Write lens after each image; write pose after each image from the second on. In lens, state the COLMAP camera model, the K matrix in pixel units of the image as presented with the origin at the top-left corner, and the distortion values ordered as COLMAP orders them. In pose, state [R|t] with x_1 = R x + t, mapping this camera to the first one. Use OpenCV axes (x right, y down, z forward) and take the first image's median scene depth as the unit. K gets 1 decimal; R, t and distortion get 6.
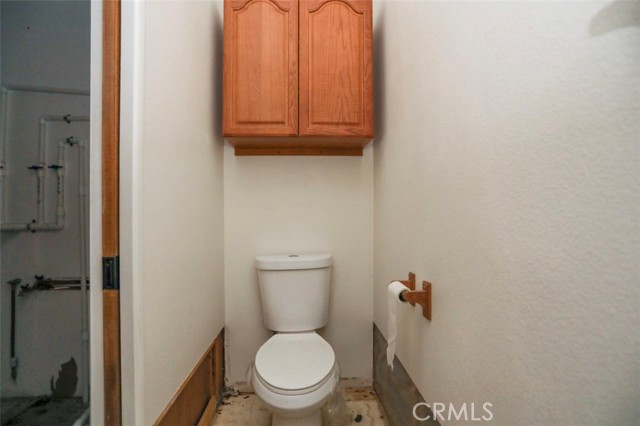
lens RADIAL K [[312.2, 0, 326.4], [0, 312.2, 211.1], [0, 0, 1]] dist [-0.037528, 0.017870]
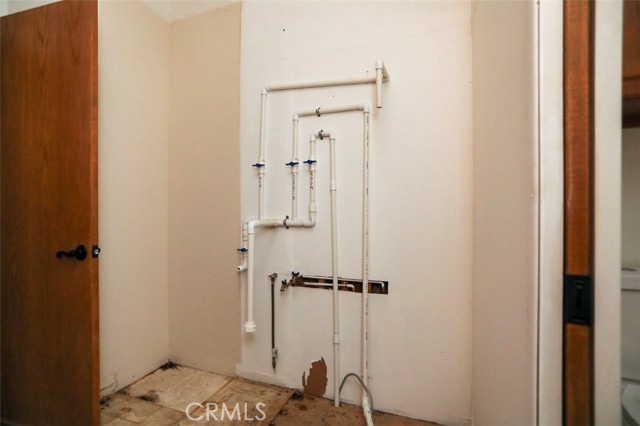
lens RADIAL K [[312.2, 0, 316.9], [0, 312.2, 211.9], [0, 0, 1]] dist [-0.037528, 0.017870]
pose [[0.920778, 0.001957, -0.390083, -0.471202], [0.002953, 0.999924, 0.011985, 0.003041], [0.390076, -0.012188, 0.920702, 0.092681]]
